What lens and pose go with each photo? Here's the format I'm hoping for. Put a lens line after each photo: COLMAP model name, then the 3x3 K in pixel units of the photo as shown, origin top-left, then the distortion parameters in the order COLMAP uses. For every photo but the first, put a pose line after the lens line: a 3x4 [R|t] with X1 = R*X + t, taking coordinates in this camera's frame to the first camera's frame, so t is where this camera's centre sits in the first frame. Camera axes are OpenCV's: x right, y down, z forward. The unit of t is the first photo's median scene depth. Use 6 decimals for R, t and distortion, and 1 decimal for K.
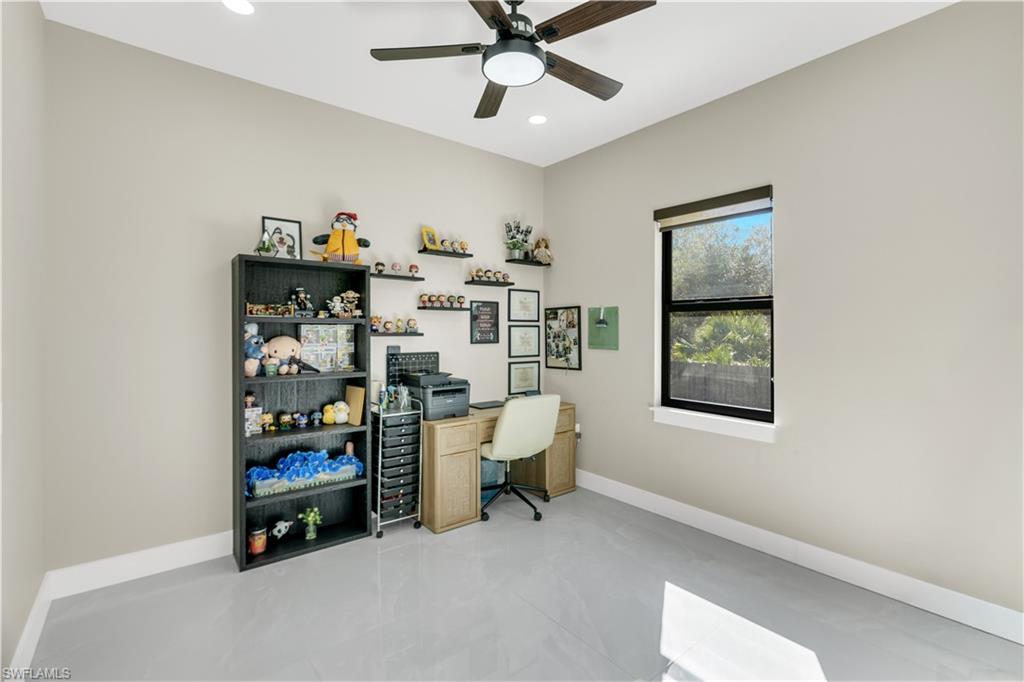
lens RADIAL K [[475.8, 0, 515.8], [0, 475.8, 328.9], [0, 0, 1]] dist [-0.000383, 0.000073]
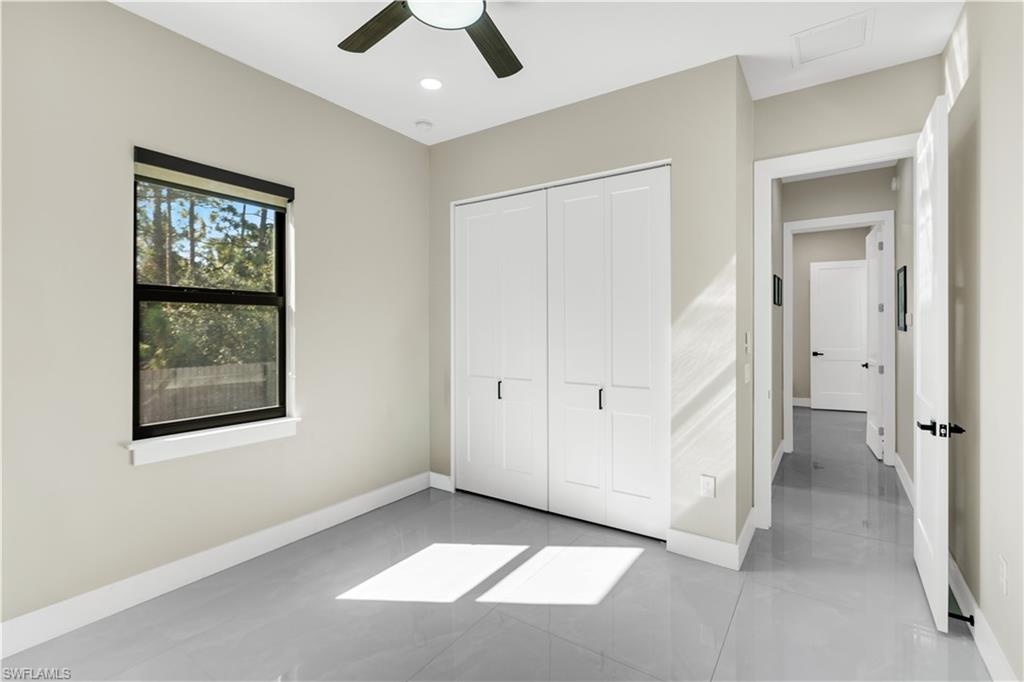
lens RADIAL K [[475.8, 0, 515.8], [0, 475.8, 328.9], [0, 0, 1]] dist [-0.000383, 0.000073]
pose [[-0.308866, -0.004008, 0.951097, -0.555337], [-0.000311, 0.999991, 0.004114, 0.003229], [-0.951106, 0.000975, -0.308865, 0.791921]]
